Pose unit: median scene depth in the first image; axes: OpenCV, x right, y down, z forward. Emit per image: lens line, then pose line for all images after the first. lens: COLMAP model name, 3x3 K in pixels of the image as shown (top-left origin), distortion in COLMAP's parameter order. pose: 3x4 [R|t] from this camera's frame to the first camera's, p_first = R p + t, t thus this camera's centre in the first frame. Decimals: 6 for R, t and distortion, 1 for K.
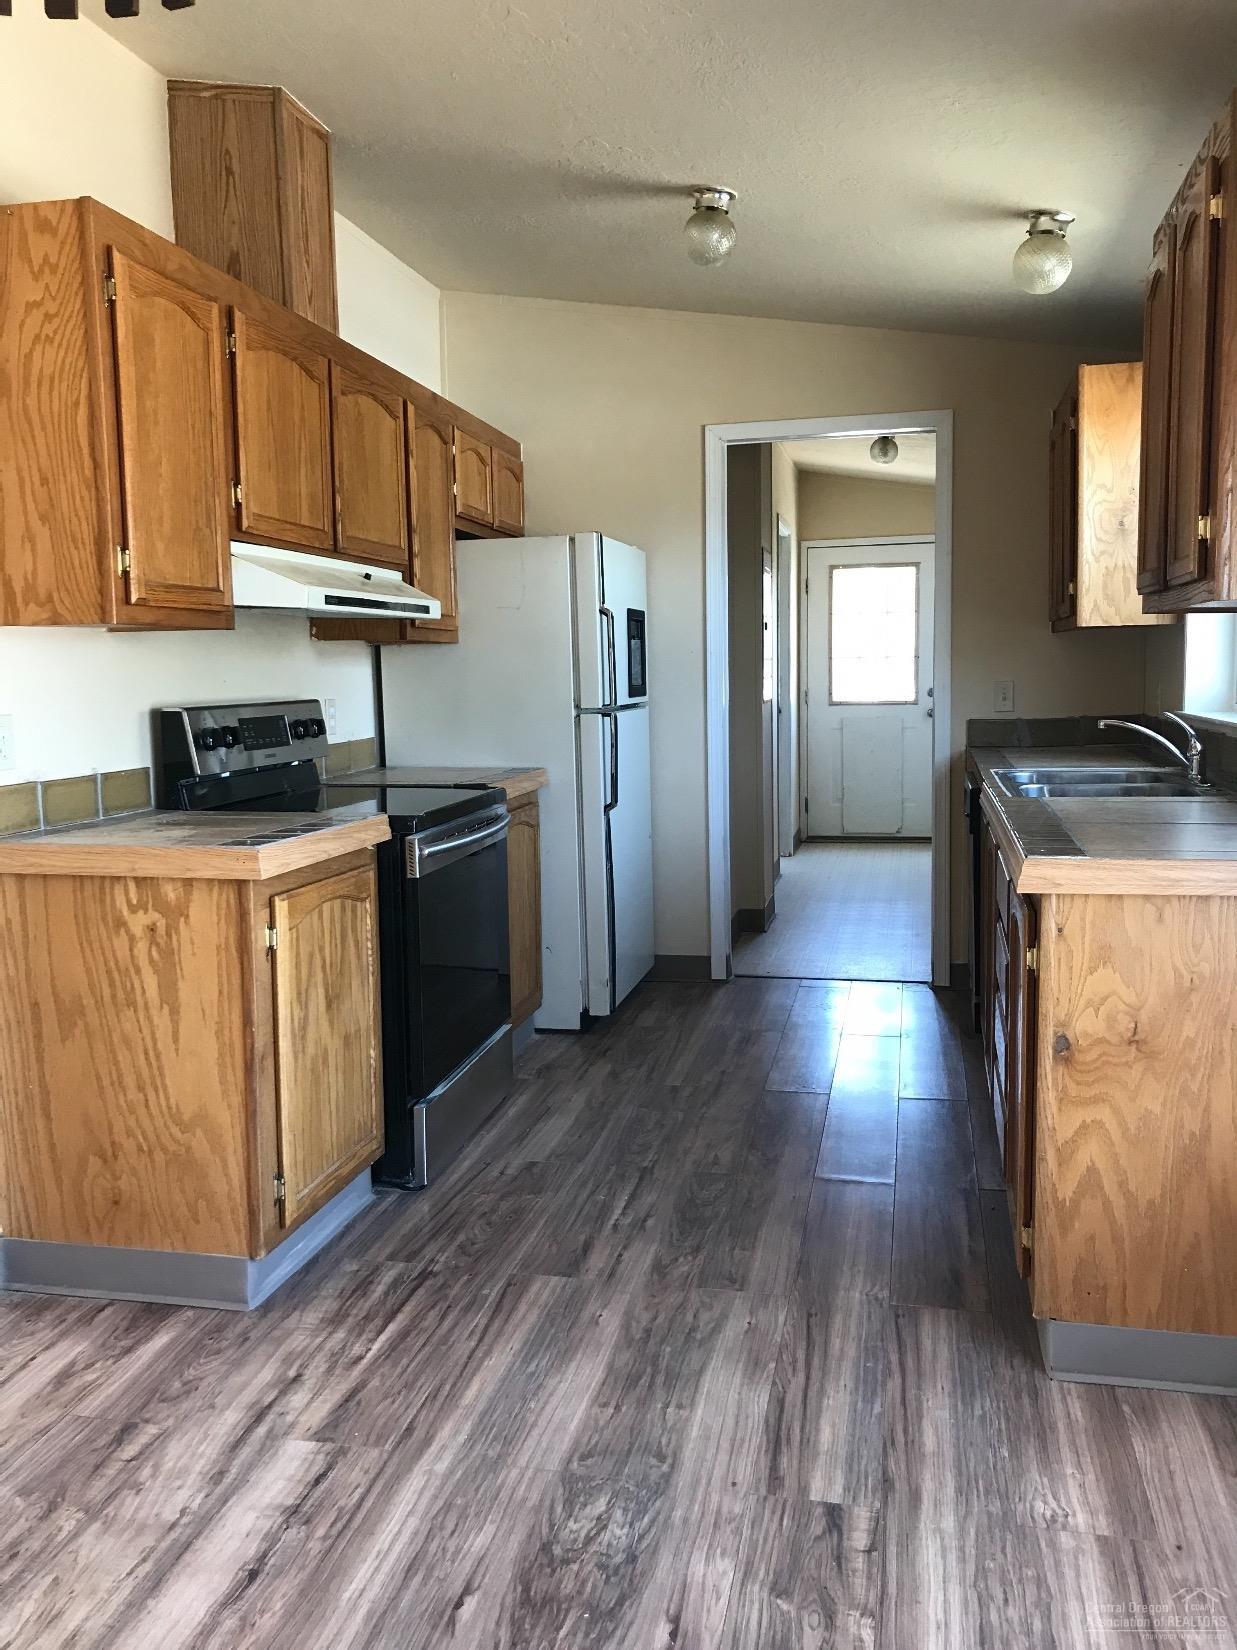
lens RADIAL K [[1357.4, 0, 613.7], [0, 1357.4, 822.8], [0, 0, 1]] dist [0.056748, -0.053872]
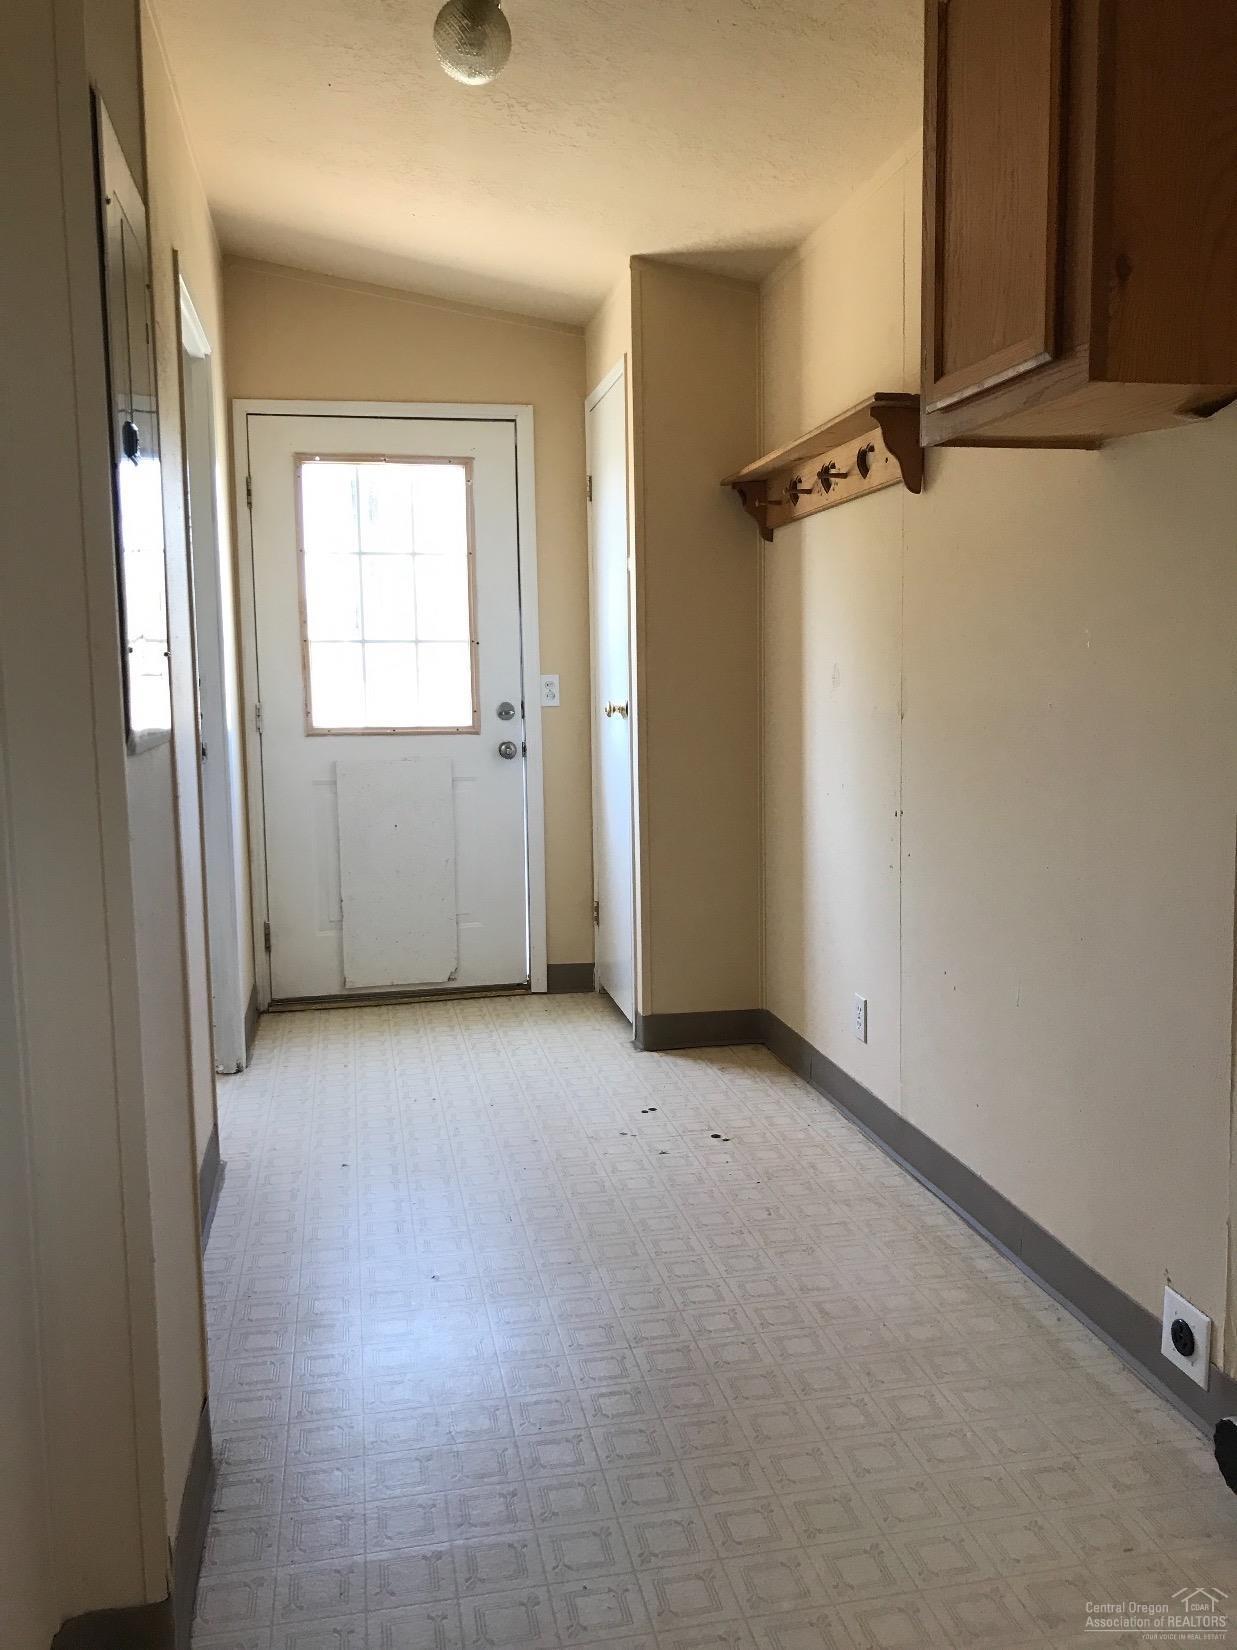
lens RADIAL K [[1357.4, 0, 617.2], [0, 1357.4, 831.1], [0, 0, 1]] dist [0.056748, -0.053872]
pose [[0.921410, -0.034925, 0.387019, 0.069971], [0.040986, 0.999132, -0.007418, -0.043638], [-0.386424, 0.022697, 0.922042, 0.501892]]
